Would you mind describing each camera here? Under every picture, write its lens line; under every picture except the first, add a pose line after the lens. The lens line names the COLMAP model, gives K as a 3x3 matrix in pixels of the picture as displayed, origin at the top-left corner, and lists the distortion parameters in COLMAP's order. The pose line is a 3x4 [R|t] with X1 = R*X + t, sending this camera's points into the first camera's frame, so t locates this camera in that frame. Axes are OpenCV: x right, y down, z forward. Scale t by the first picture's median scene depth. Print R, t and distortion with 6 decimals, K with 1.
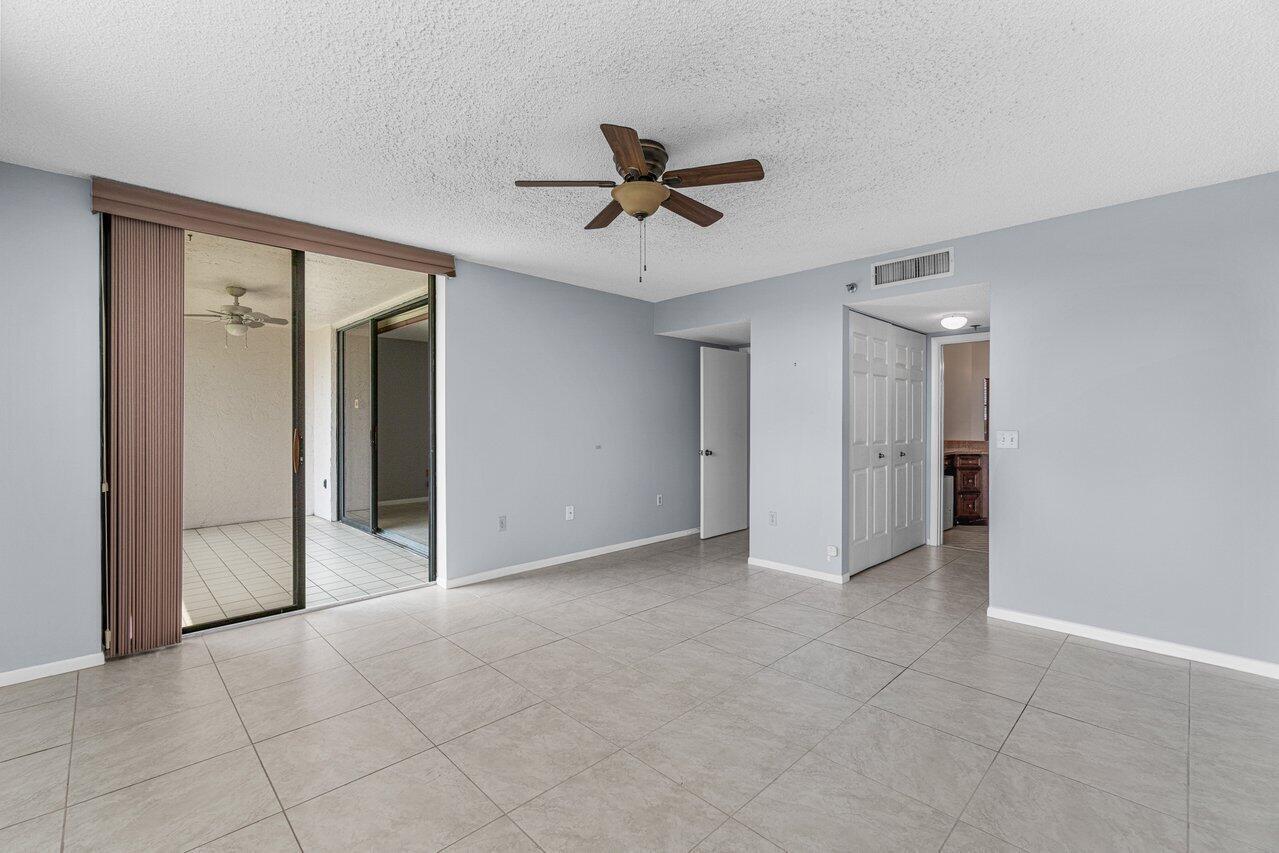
lens RADIAL K [[522.5, 0, 638.9], [0, 522.5, 411.6], [0, 0, 1]] dist [-0.000266, -0.000051]
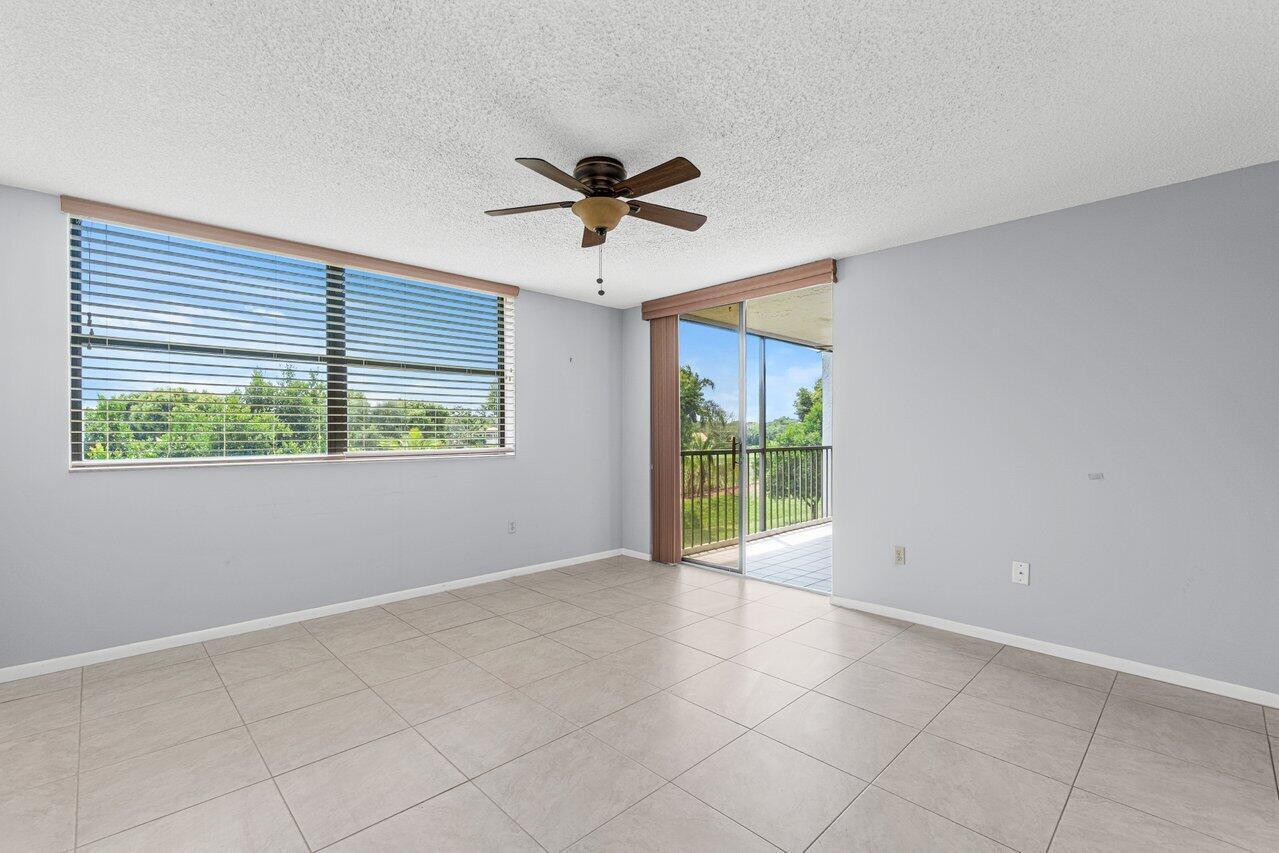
lens RADIAL K [[549.0, 0, 639.5], [0, 549.0, 426.5], [0, 0, 1]] dist [0.000472, 0.000011]
pose [[0.038806, -0.007343, -0.999220, 0.637078], [0.018257, 0.999811, -0.006638, 0.010699], [0.999080, -0.017985, 0.038933, 0.609122]]
